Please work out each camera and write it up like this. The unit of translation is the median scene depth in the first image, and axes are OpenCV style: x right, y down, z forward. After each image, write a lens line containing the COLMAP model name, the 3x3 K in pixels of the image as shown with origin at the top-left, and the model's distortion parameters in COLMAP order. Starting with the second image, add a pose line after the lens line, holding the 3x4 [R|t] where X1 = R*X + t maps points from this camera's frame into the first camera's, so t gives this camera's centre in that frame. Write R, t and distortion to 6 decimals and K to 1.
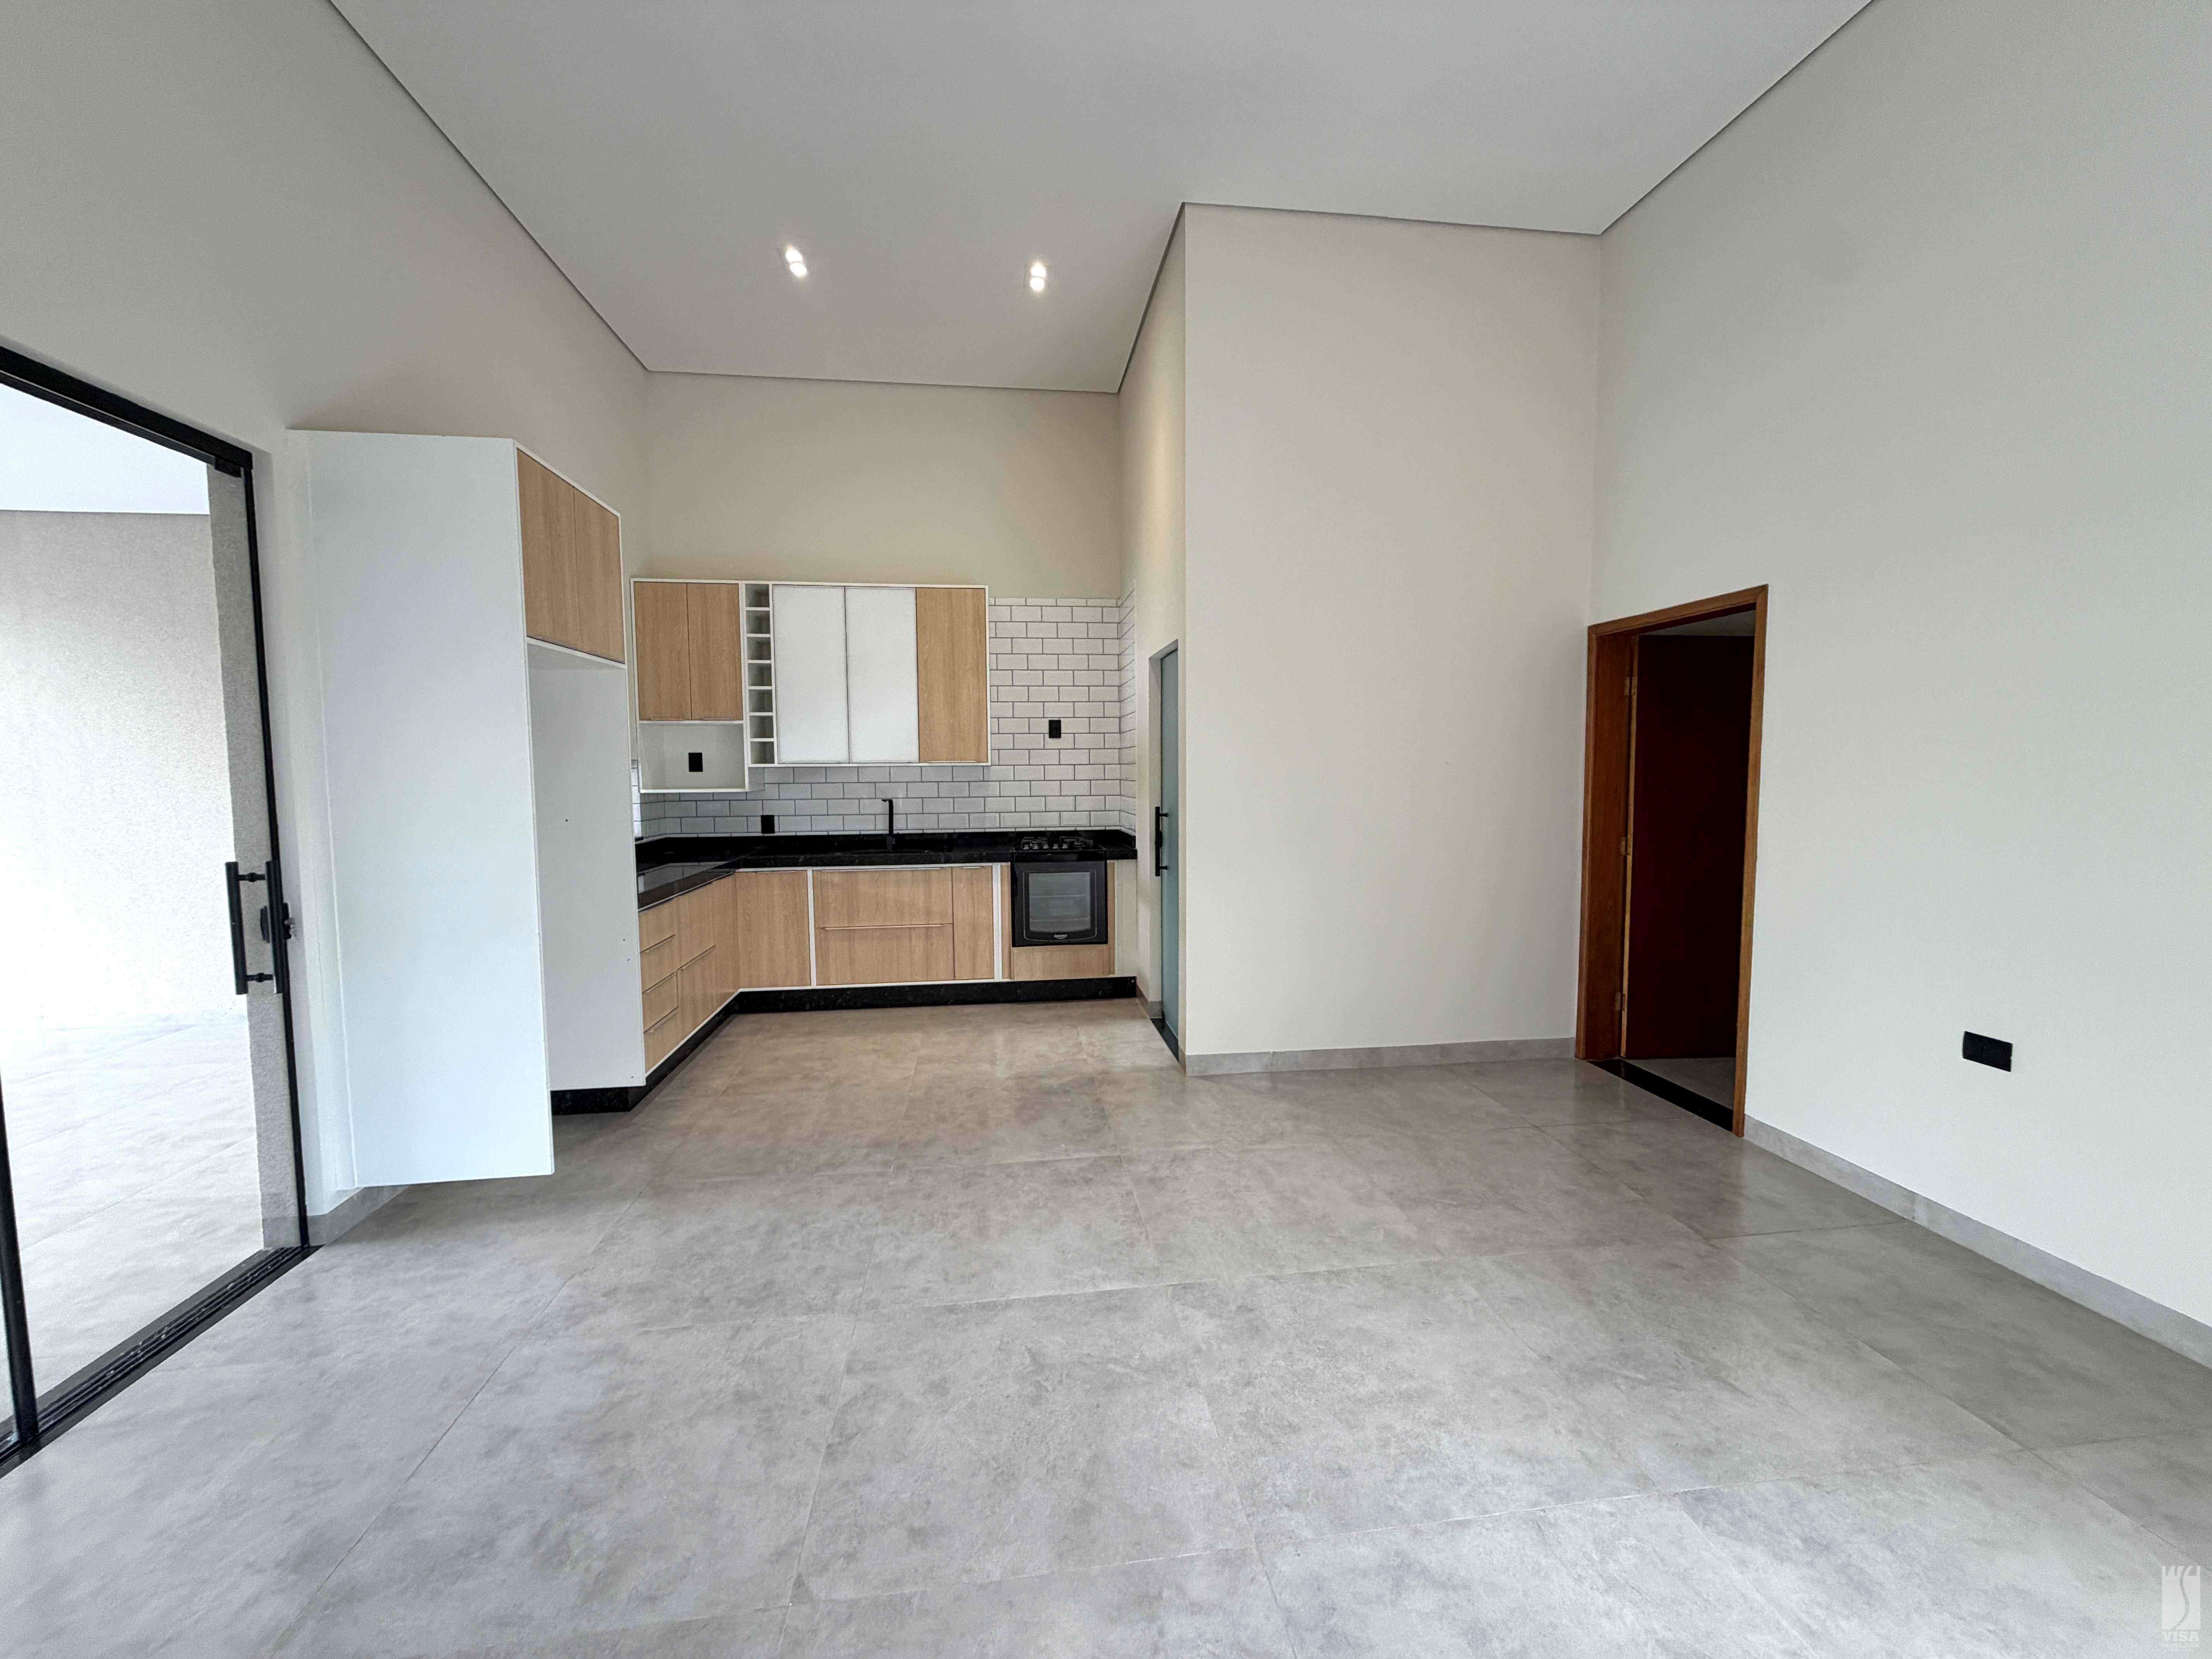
lens RADIAL K [[880.4, 0, 1103.6], [0, 880.4, 827.4], [0, 0, 1]] dist [-0.000517, 0.000053]
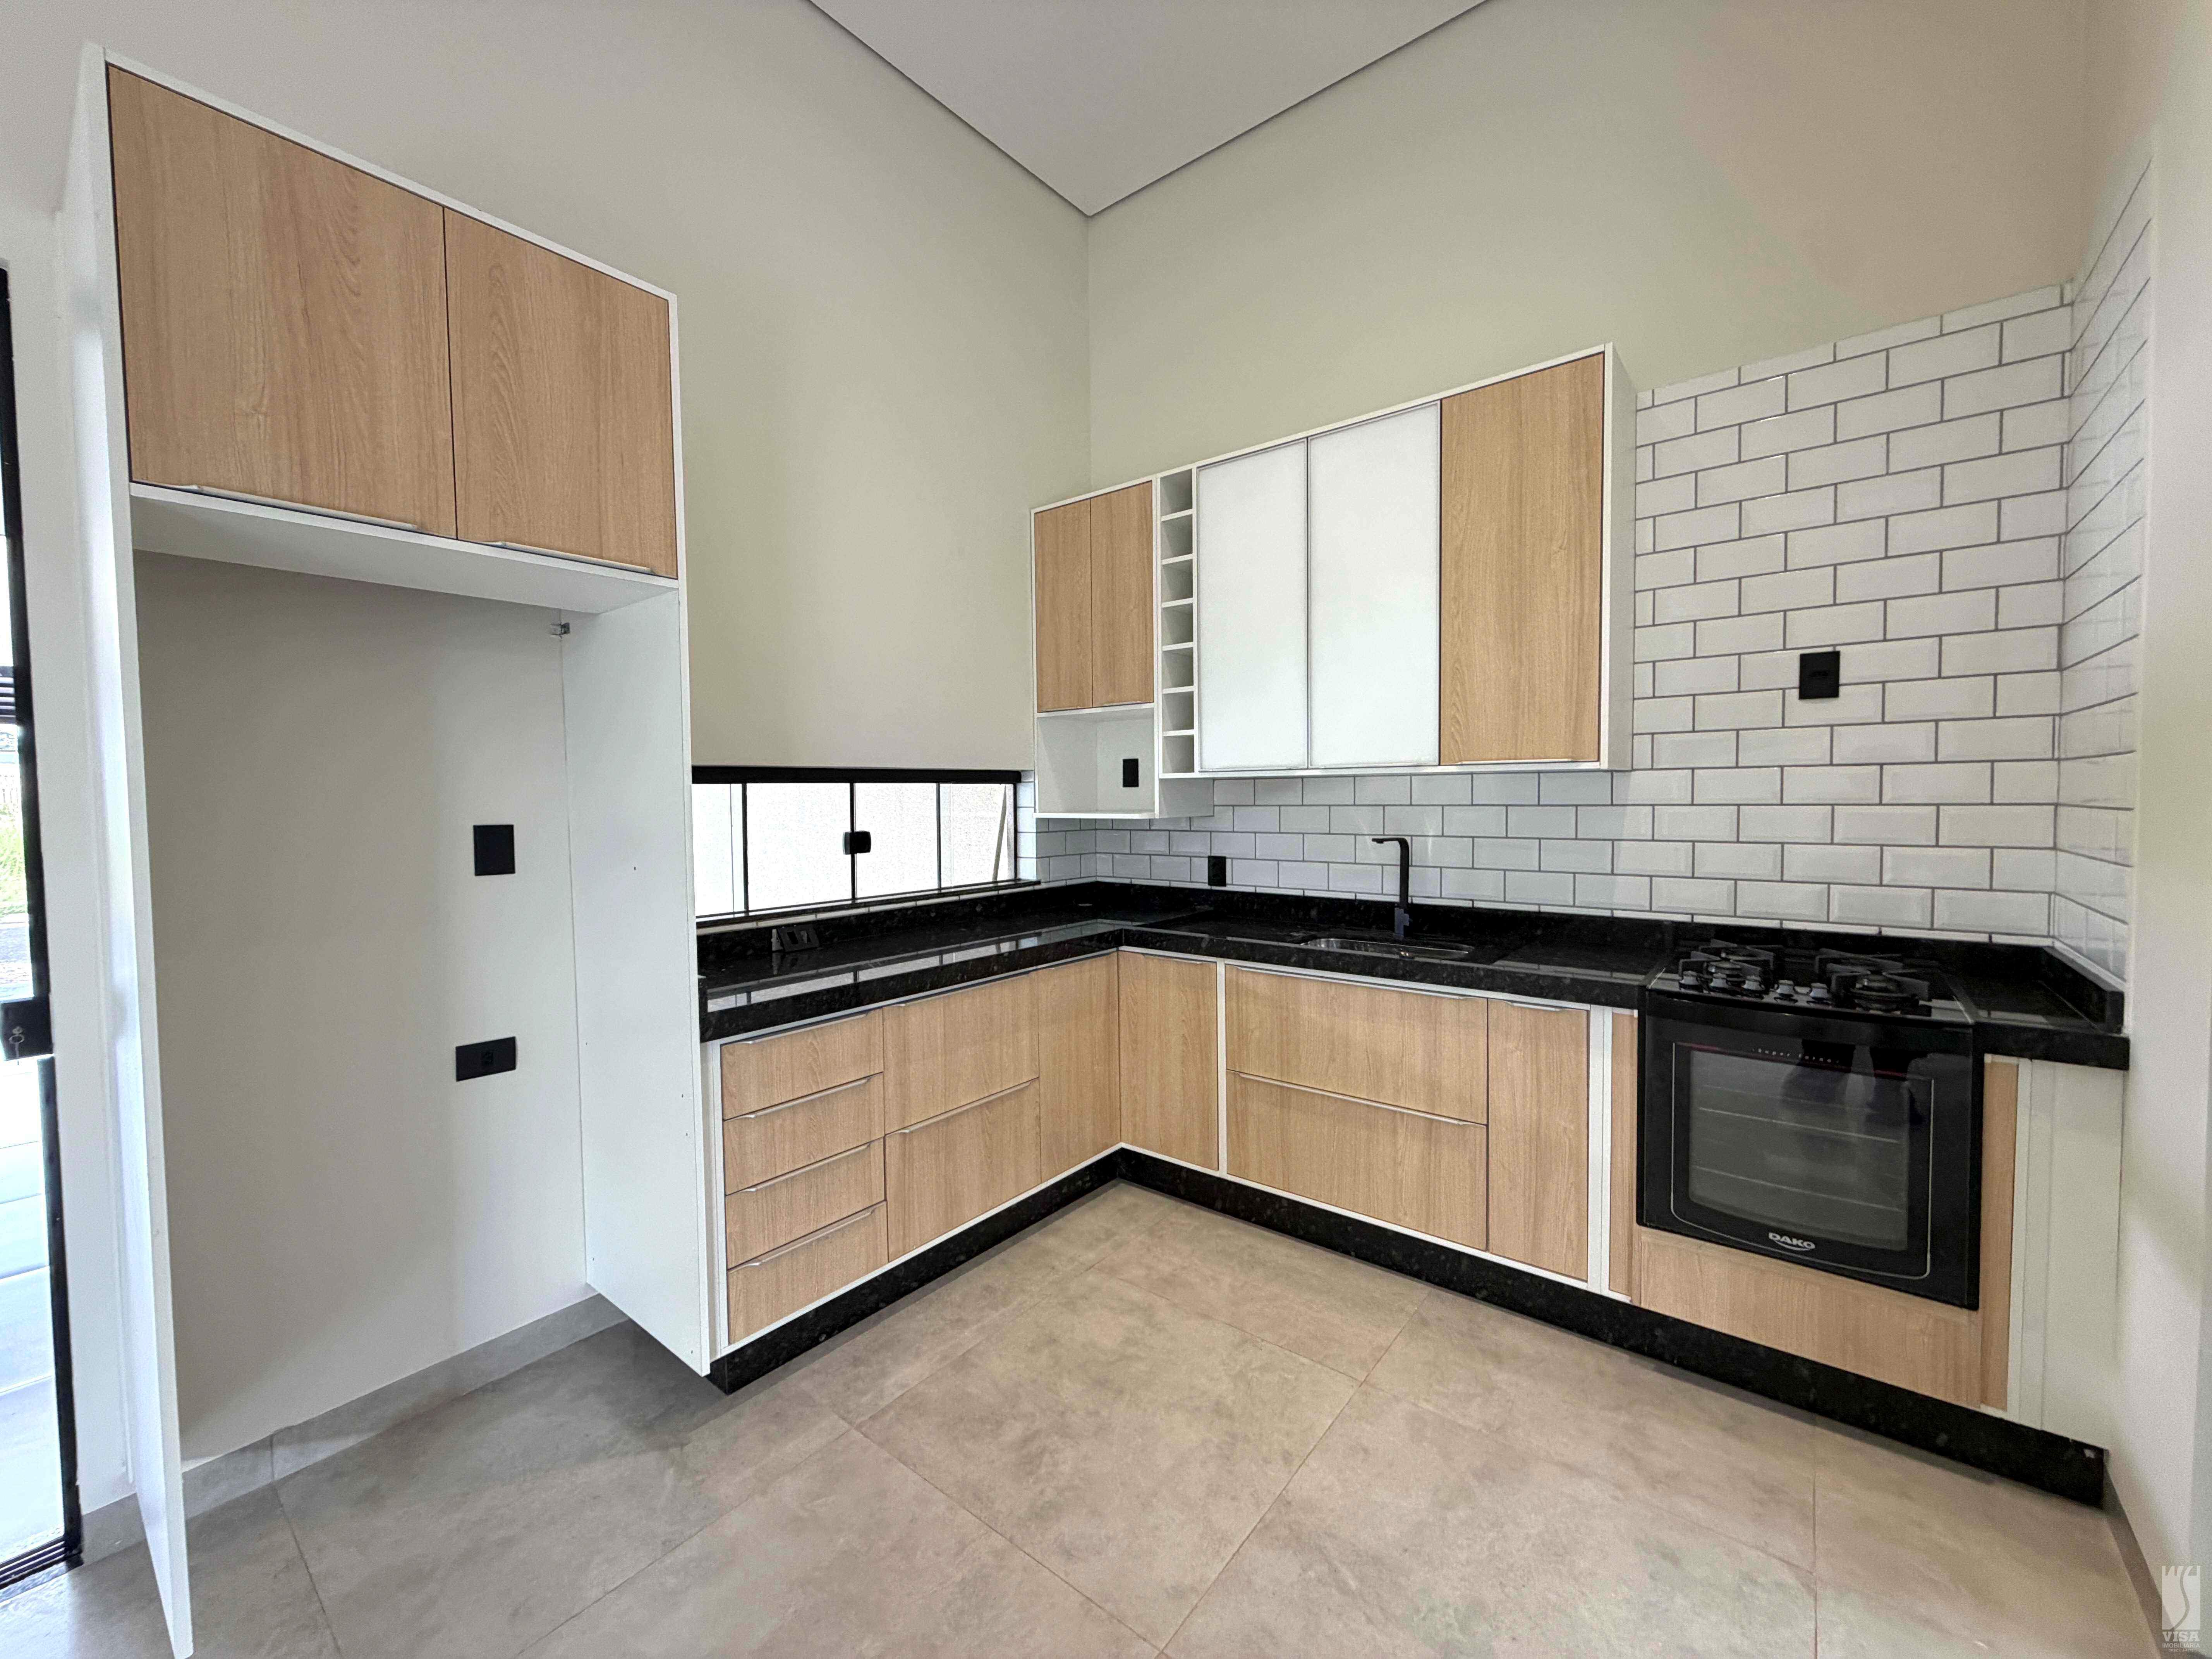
lens RADIAL K [[880.4, 0, 1103.6], [0, 880.4, 827.4], [0, 0, 1]] dist [-0.000517, 0.000053]
pose [[0.690315, 0.027484, -0.722986, 0.011943], [-0.042439, 0.999096, -0.002541, -0.031243], [0.722263, 0.032437, 0.690858, 0.545015]]
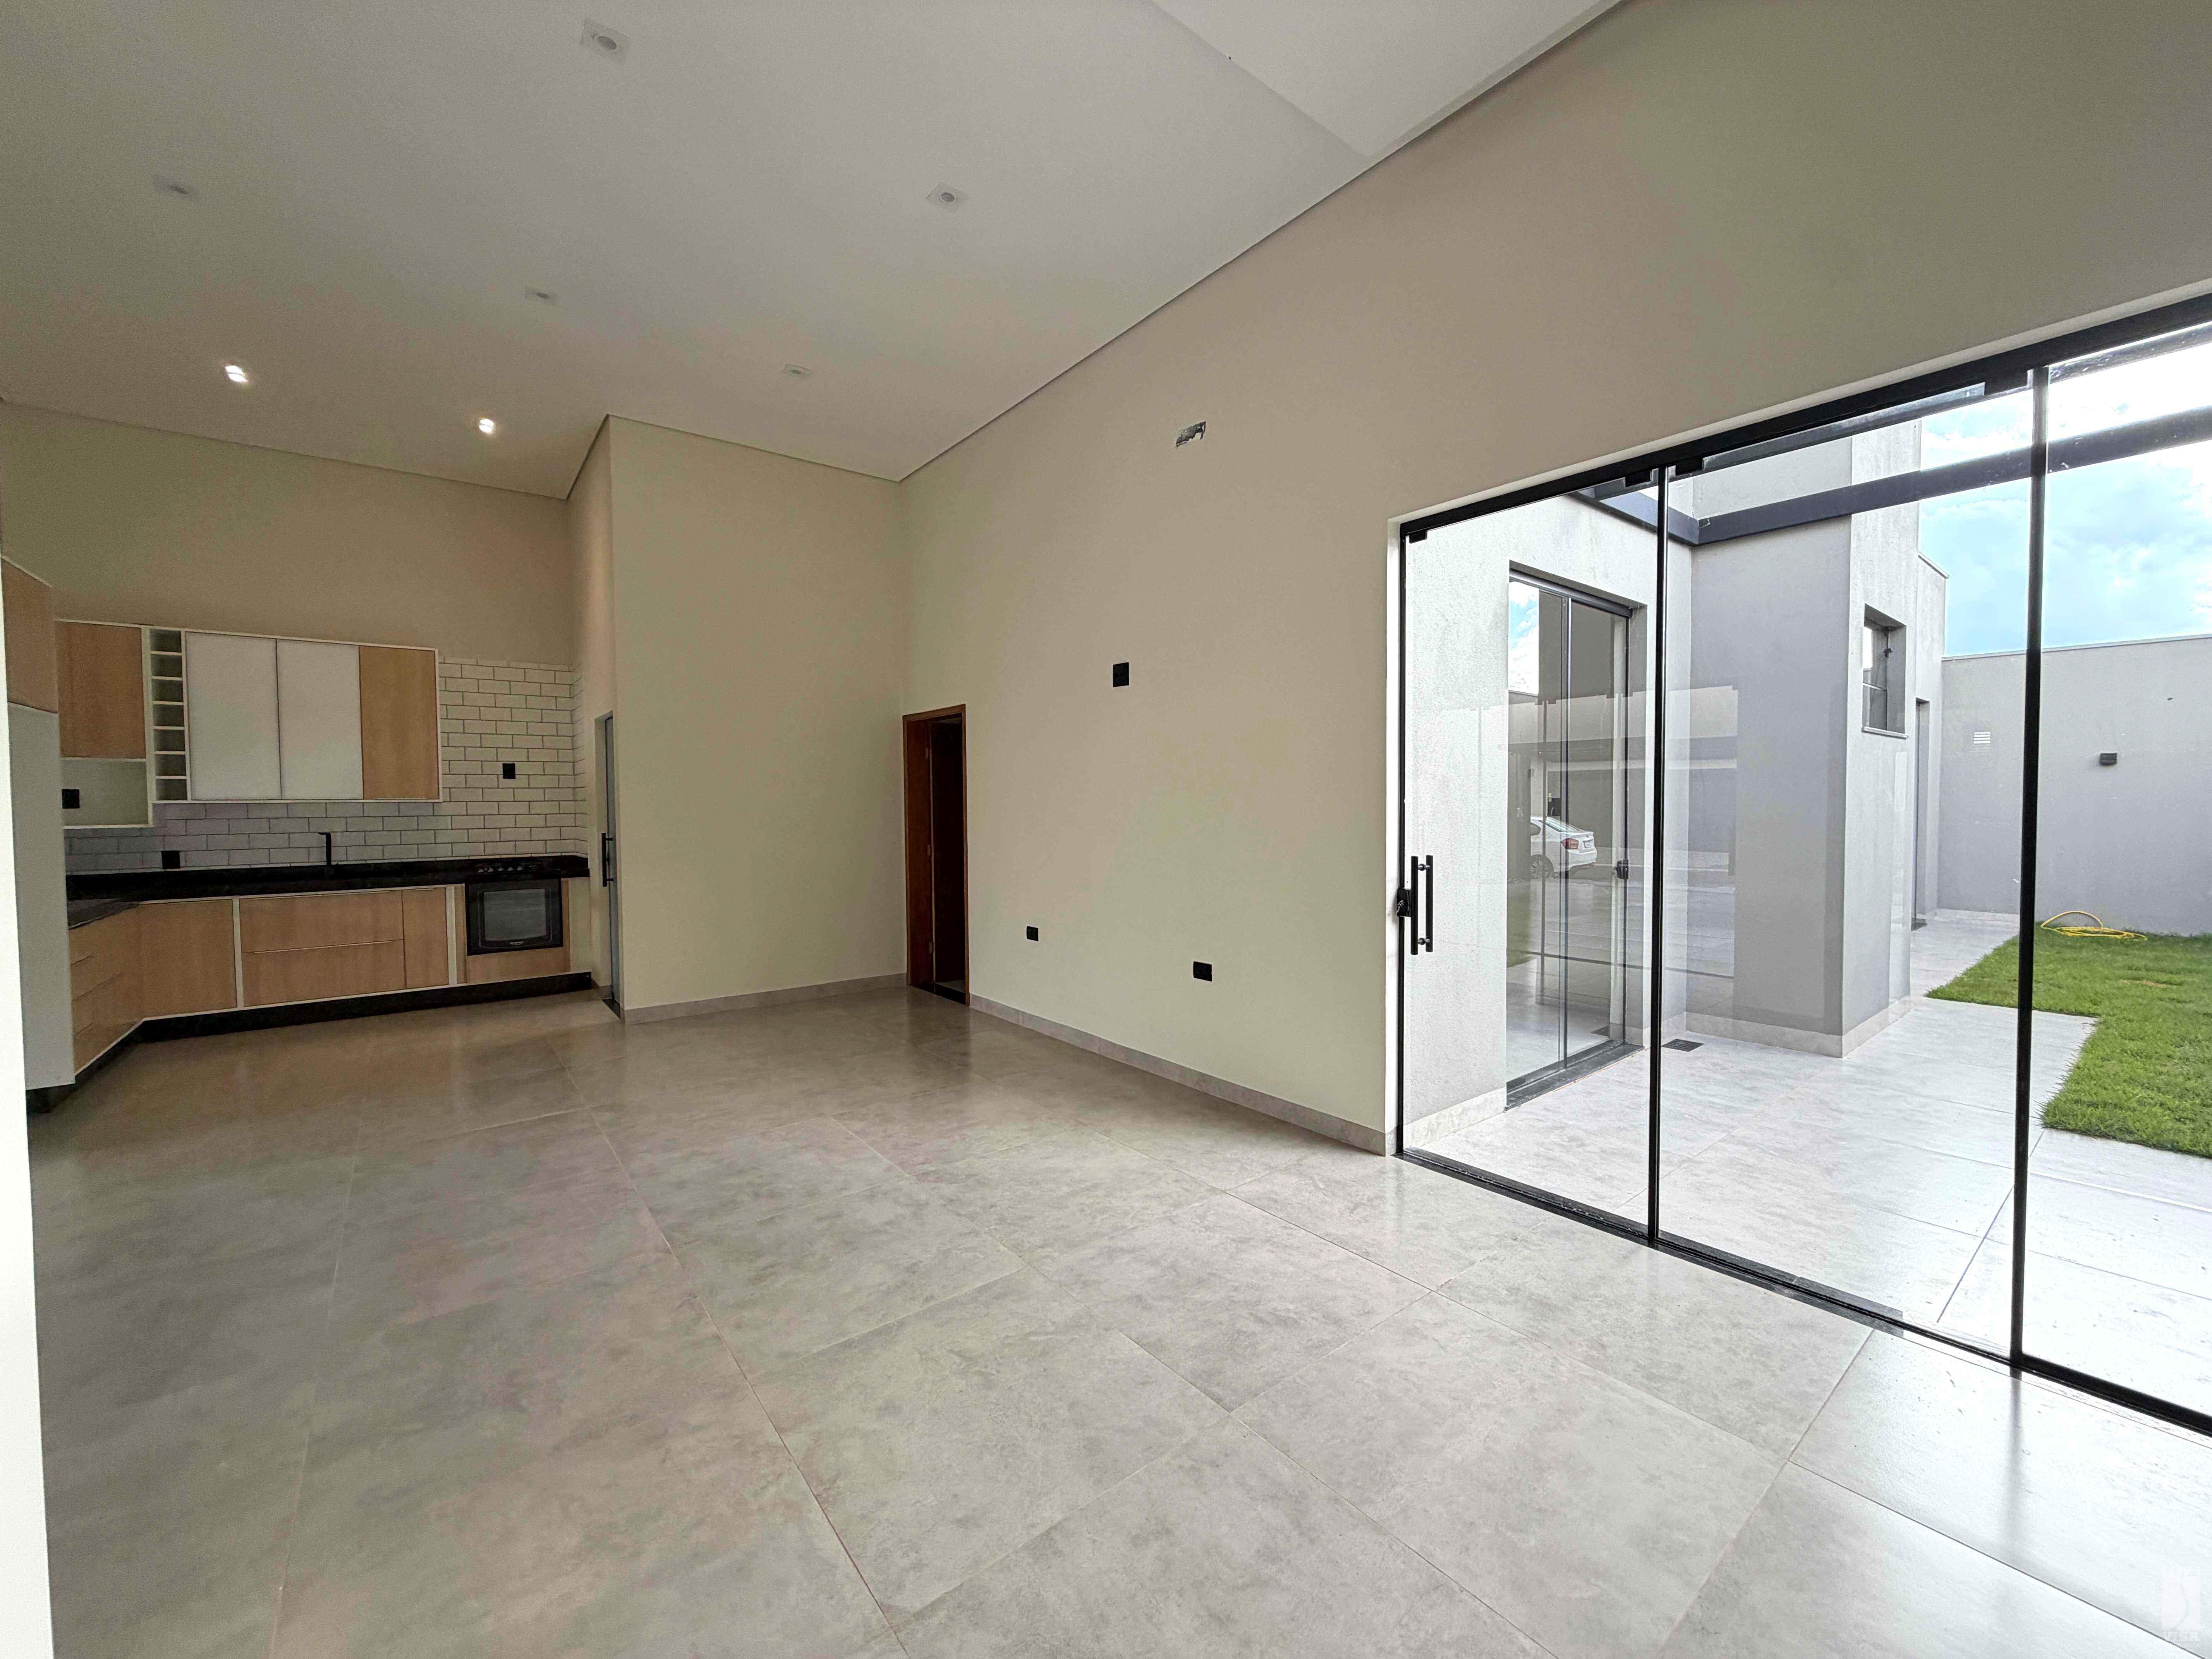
lens RADIAL K [[884.4, 0, 1107.8], [0, 884.4, 826.2], [0, 0, 1]] dist [-0.000057, -0.000157]
pose [[0.860729, -0.015031, 0.508842, 0.033908], [0.037332, 0.998736, -0.033646, 0.034693], [-0.507693, 0.047957, 0.860202, -0.459478]]
